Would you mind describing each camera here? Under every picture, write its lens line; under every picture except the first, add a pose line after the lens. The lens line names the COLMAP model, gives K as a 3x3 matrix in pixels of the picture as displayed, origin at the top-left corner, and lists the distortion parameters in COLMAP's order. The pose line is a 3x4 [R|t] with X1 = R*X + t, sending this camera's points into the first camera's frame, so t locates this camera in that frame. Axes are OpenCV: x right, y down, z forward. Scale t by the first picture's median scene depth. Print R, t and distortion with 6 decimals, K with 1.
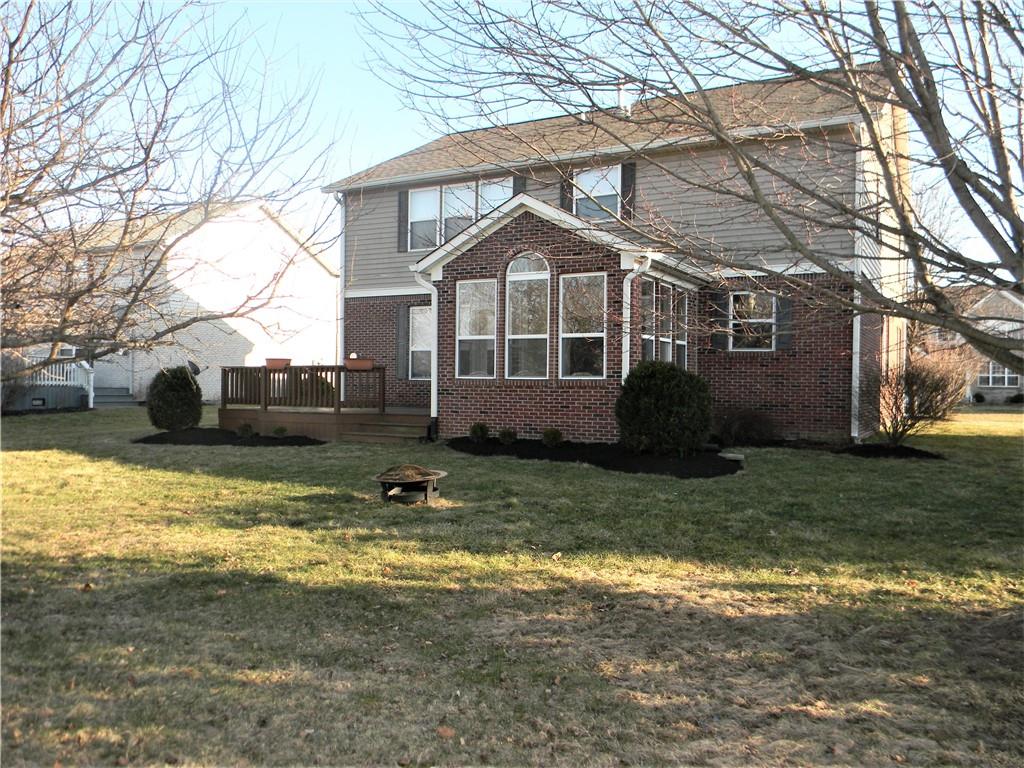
lens RADIAL K [[828.0, 0, 511.9], [0, 828.0, 386.6], [0, 0, 1]] dist [0.030130, -0.038120]
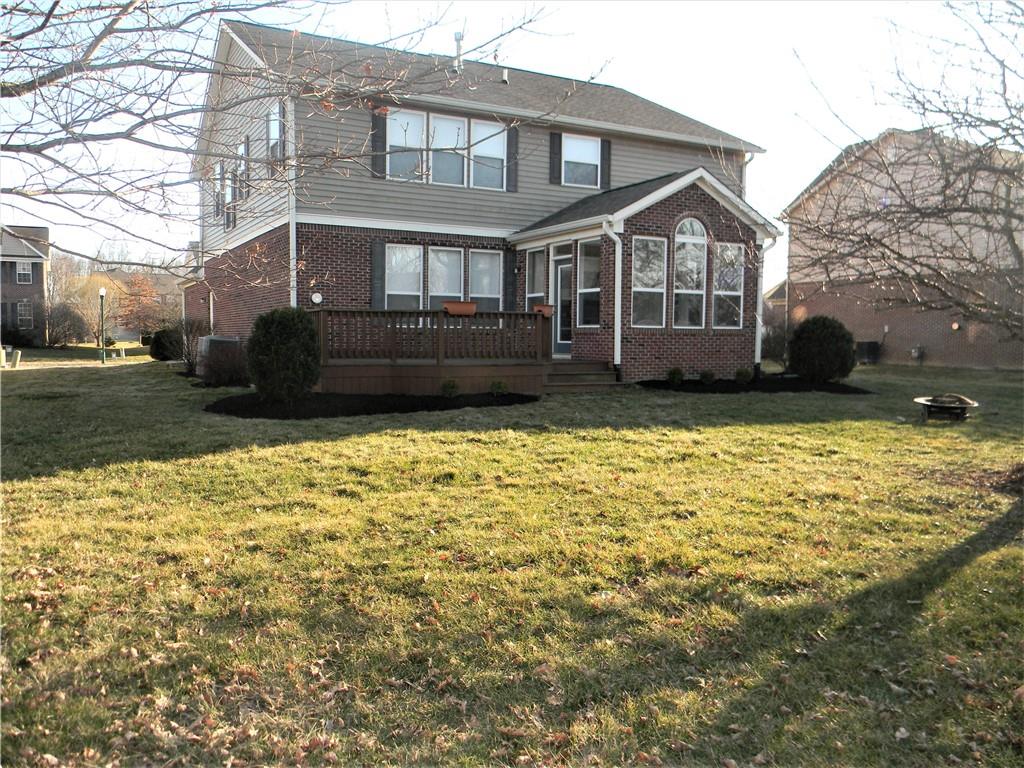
lens RADIAL K [[828.0, 0, 511.3], [0, 828.0, 382.9], [0, 0, 1]] dist [0.030130, -0.038120]
pose [[0.557555, -0.050058, 0.828629, -1.043517], [-0.003667, 0.998022, 0.062758, -0.004472], [-0.830132, -0.038029, 0.556269, 0.525043]]
